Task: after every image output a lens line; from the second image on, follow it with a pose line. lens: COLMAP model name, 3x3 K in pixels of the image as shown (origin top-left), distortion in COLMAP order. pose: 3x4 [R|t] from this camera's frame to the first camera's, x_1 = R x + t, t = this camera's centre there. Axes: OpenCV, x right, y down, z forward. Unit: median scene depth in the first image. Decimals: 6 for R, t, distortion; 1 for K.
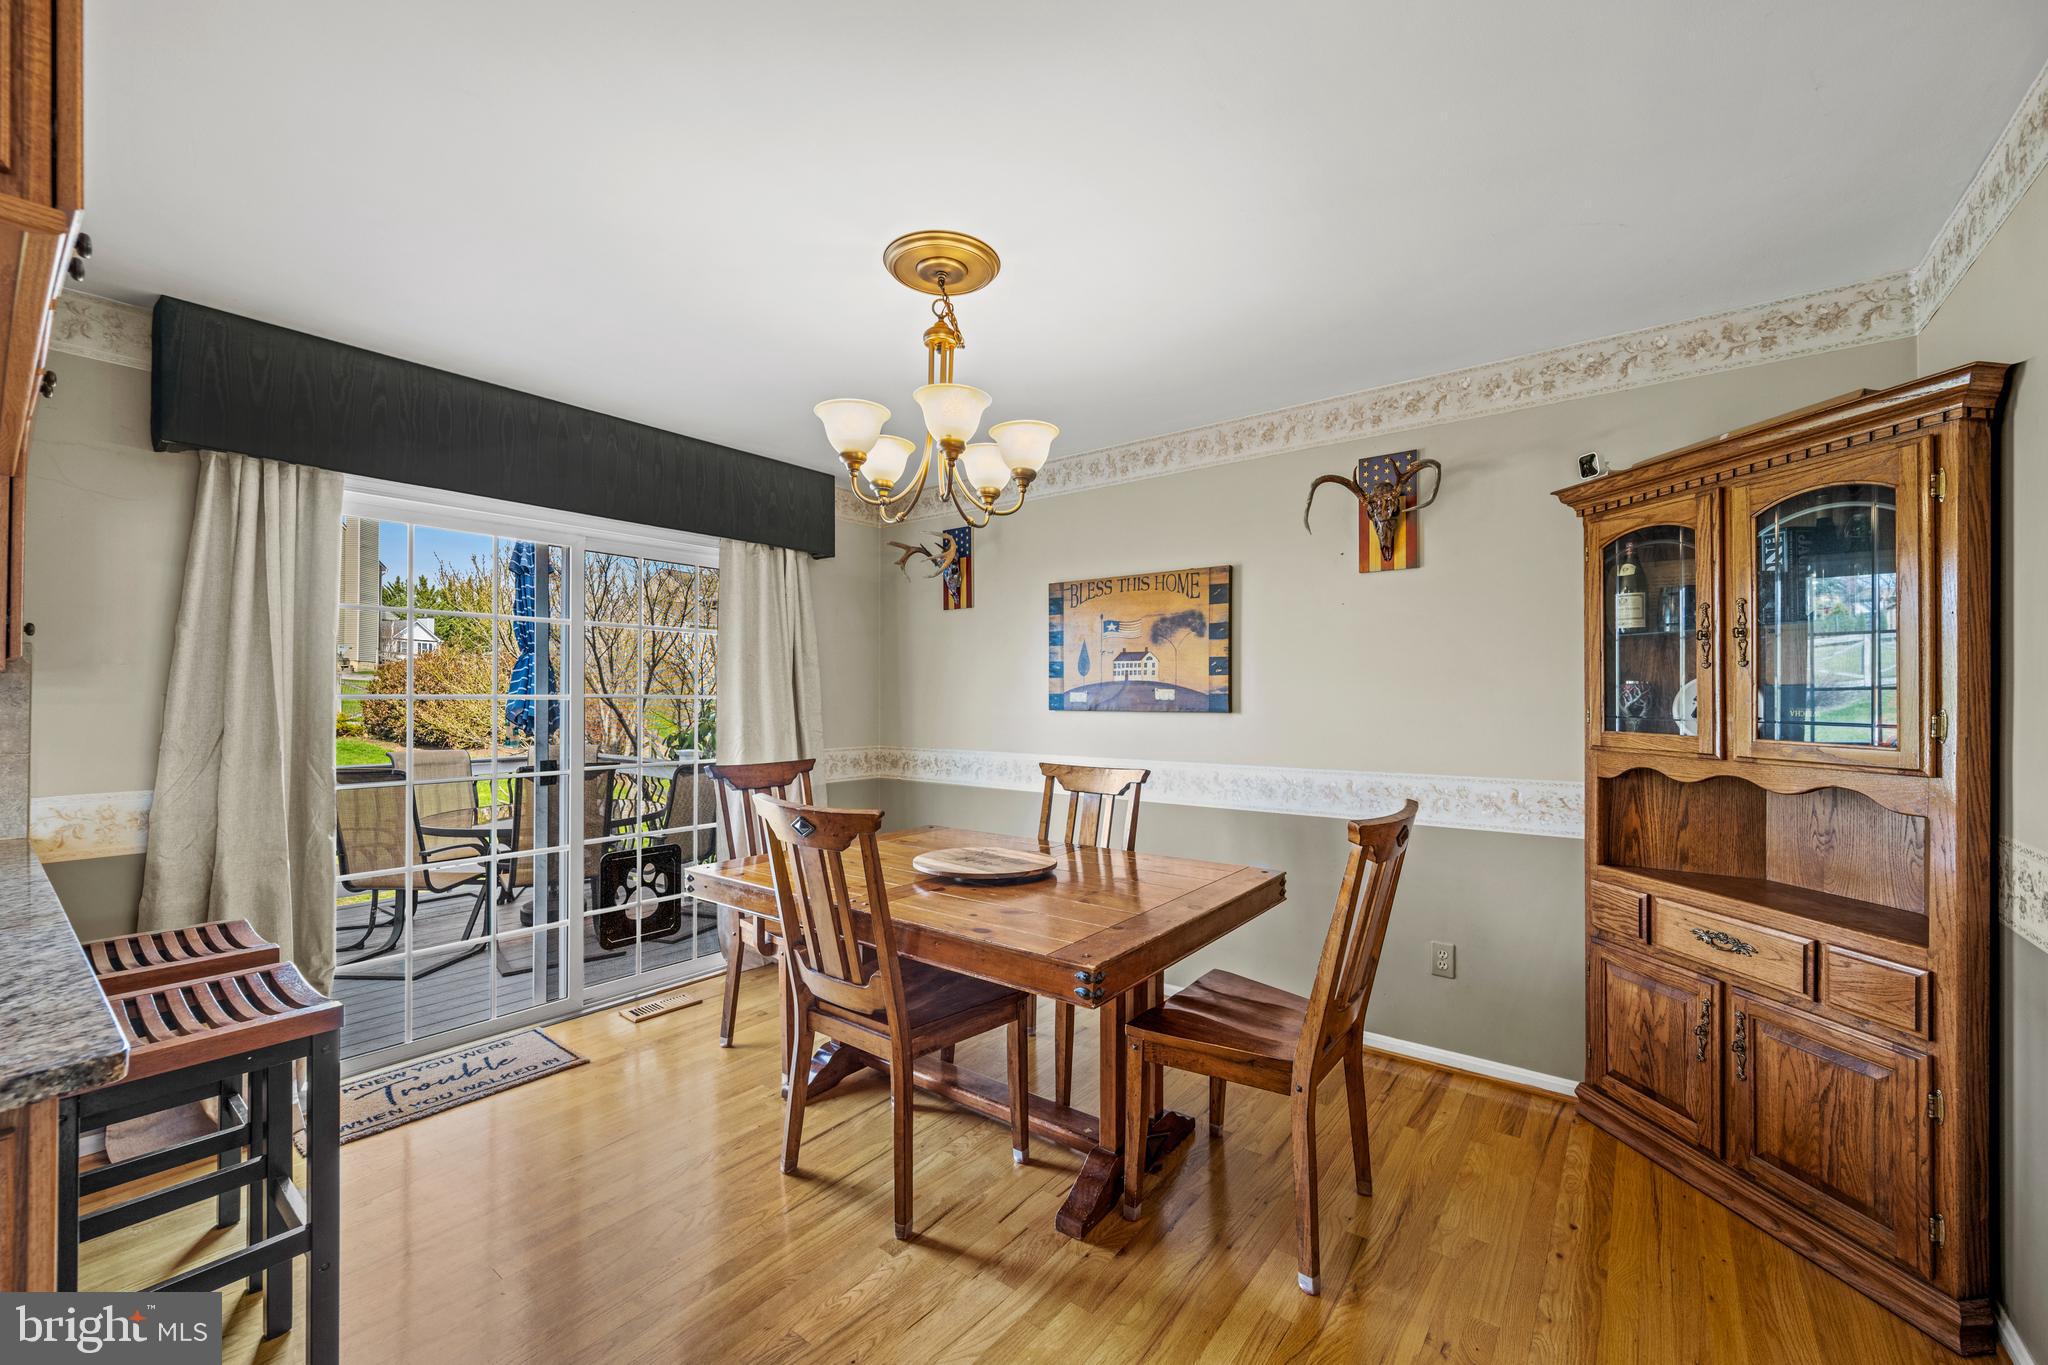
lens RADIAL K [[820.8, 0, 1018.8], [0, 820.8, 693.0], [0, 0, 1]] dist [-0.000838, -0.000044]
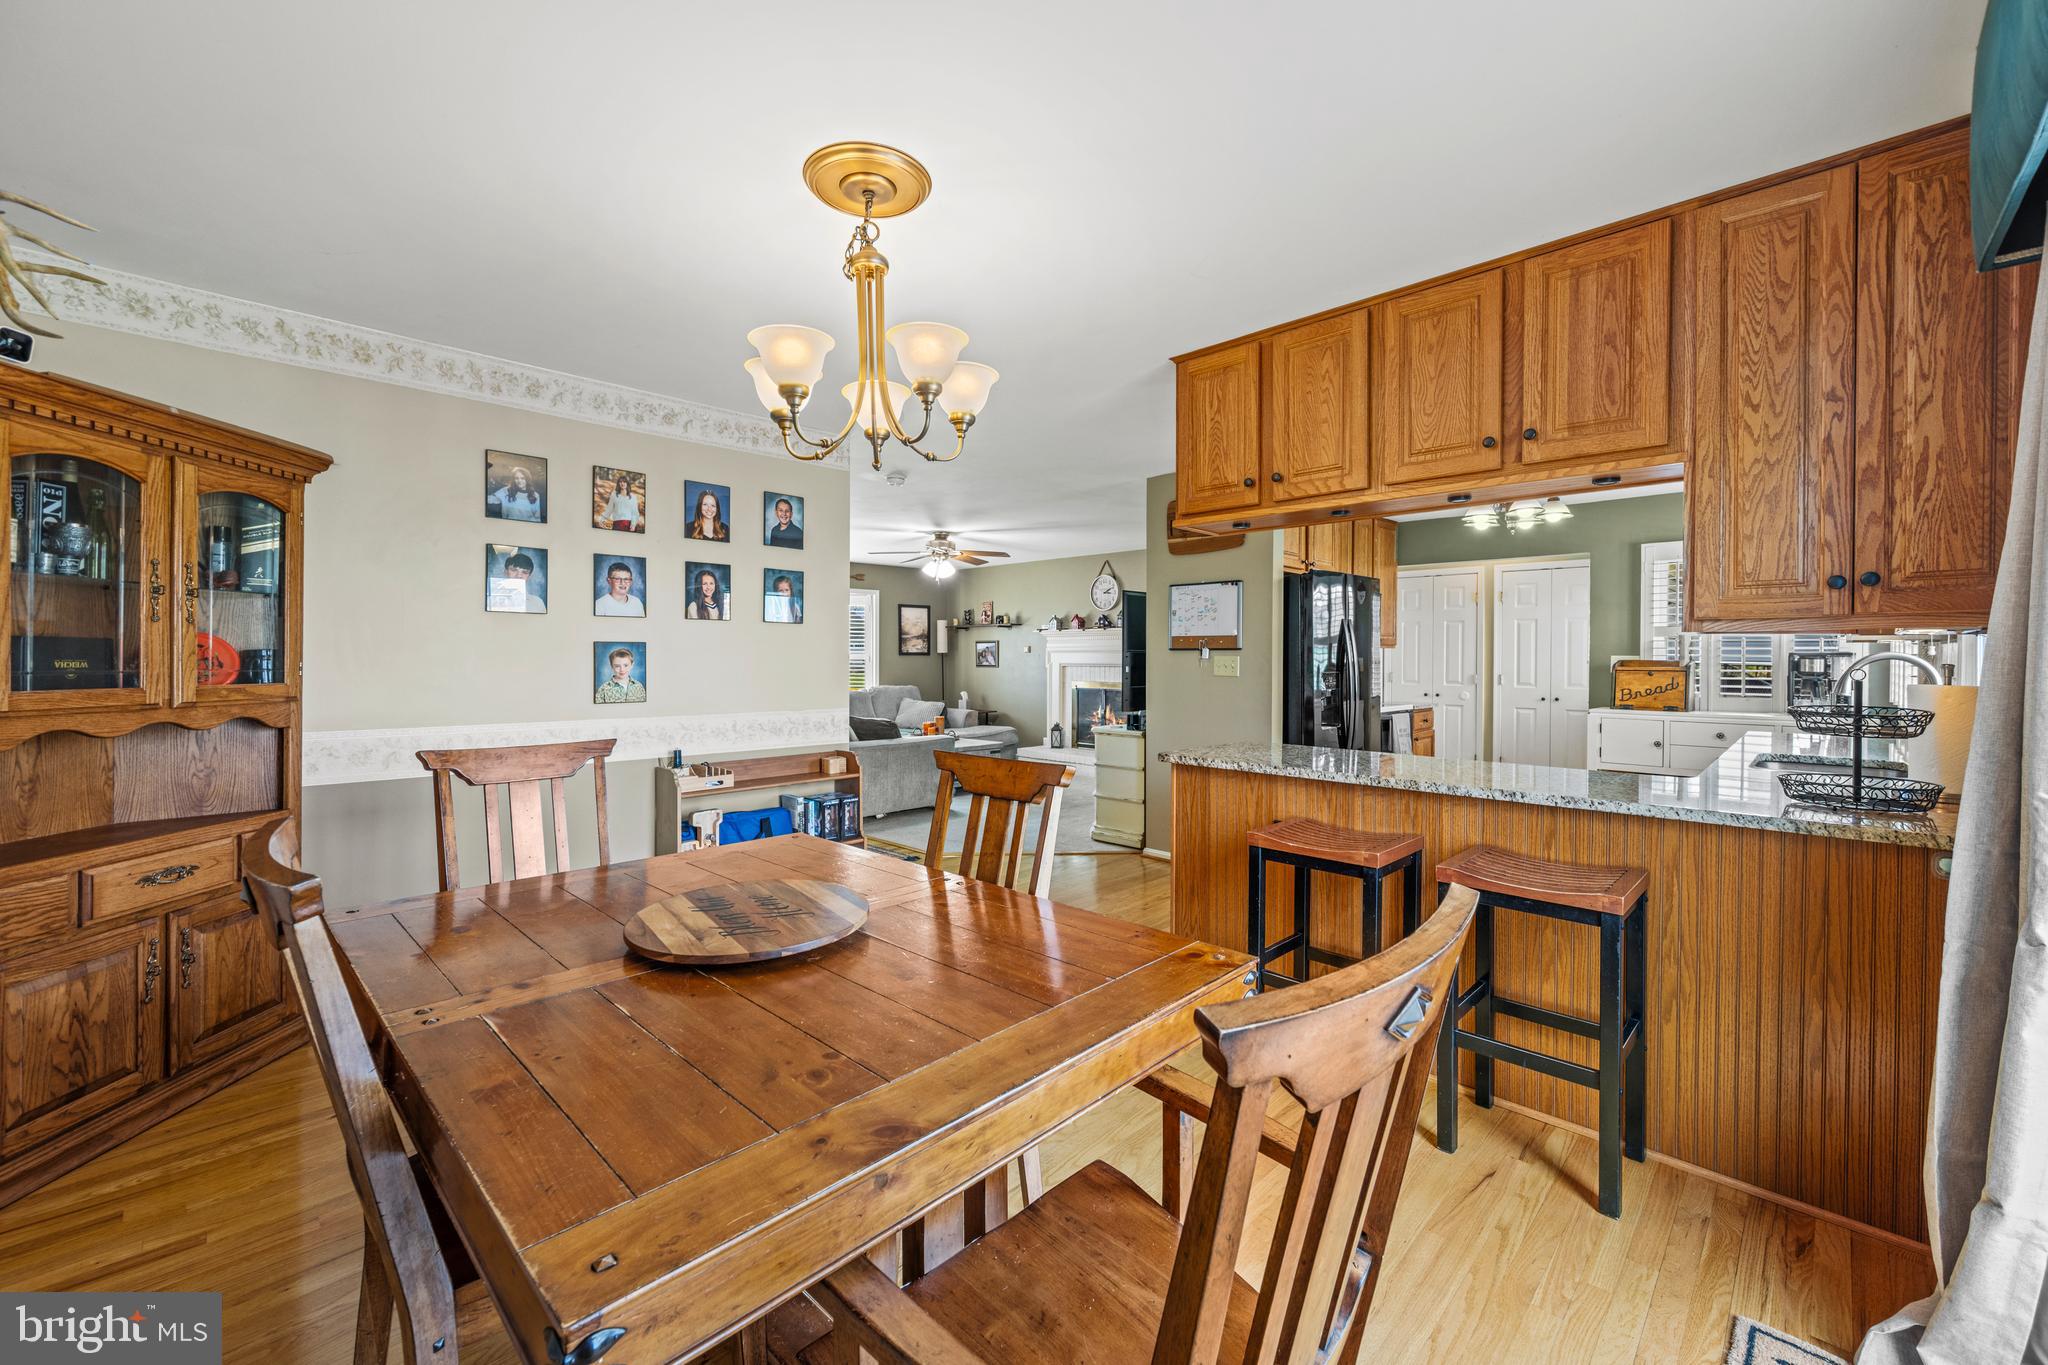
lens RADIAL K [[834.0, 0, 1021.3], [0, 834.0, 664.5], [0, 0, 1]] dist [-0.001040, -0.000336]
pose [[-0.992530, -0.005289, 0.121884, -0.239799], [-0.004599, 0.999972, 0.005942, 0.008196], [-0.121912, 0.005337, -0.992527, 1.198782]]
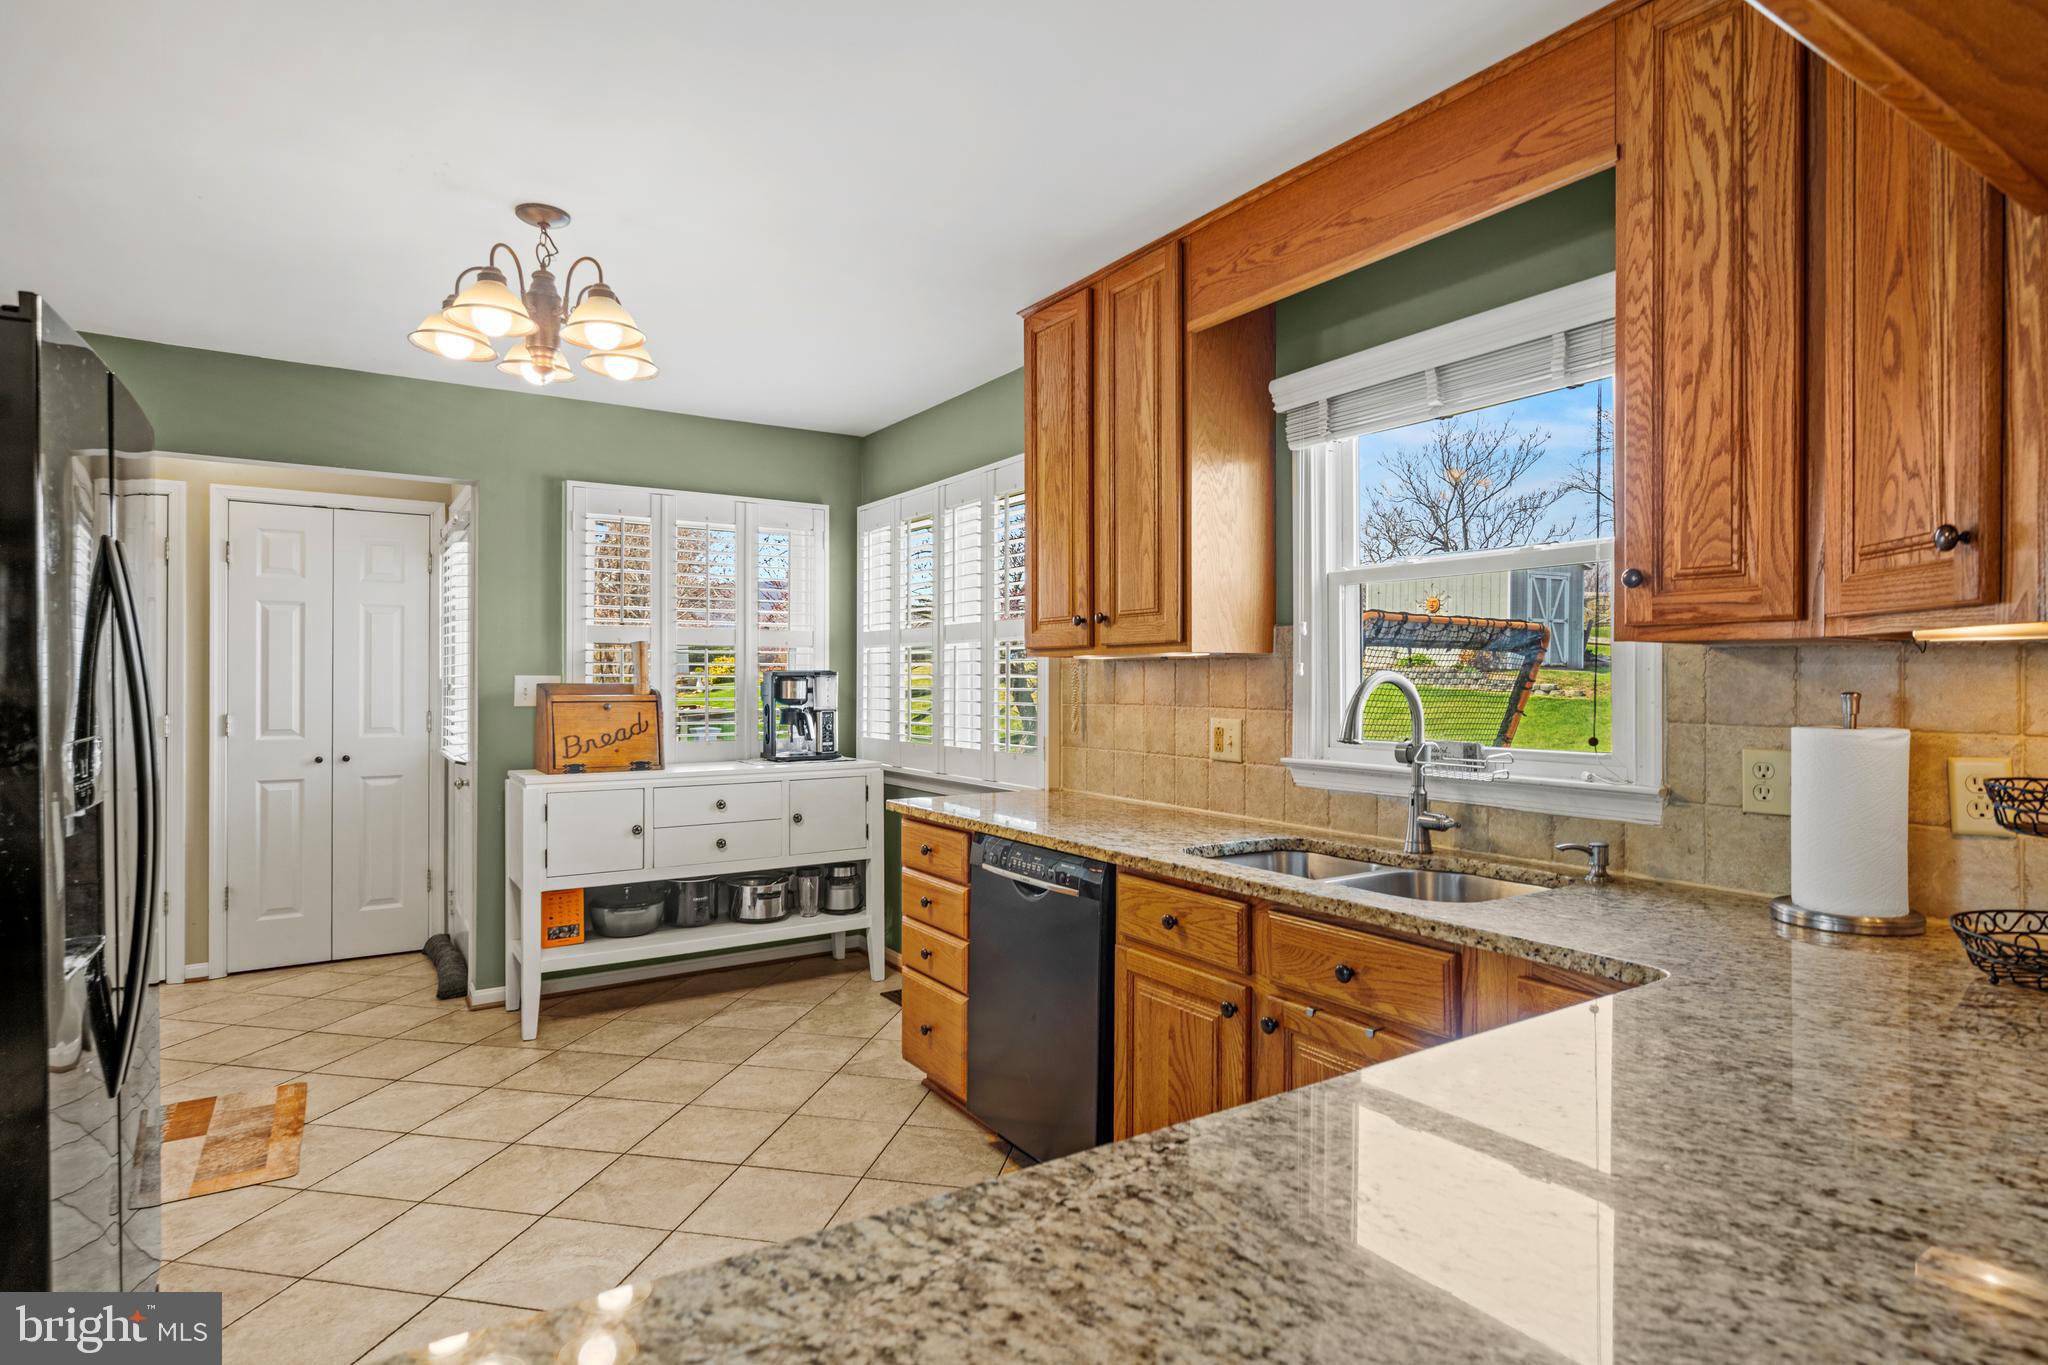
lens RADIAL K [[1060.4, 0, 1023.1], [0, 1060.4, 676.6], [0, 0, 1]] dist [-0.004131, -0.000716]
pose [[-0.327100, -0.004970, -0.944977, -0.292518], [0.001047, 0.999984, -0.005622, 0.003227], [0.944989, -0.002828, -0.327090, 0.264698]]
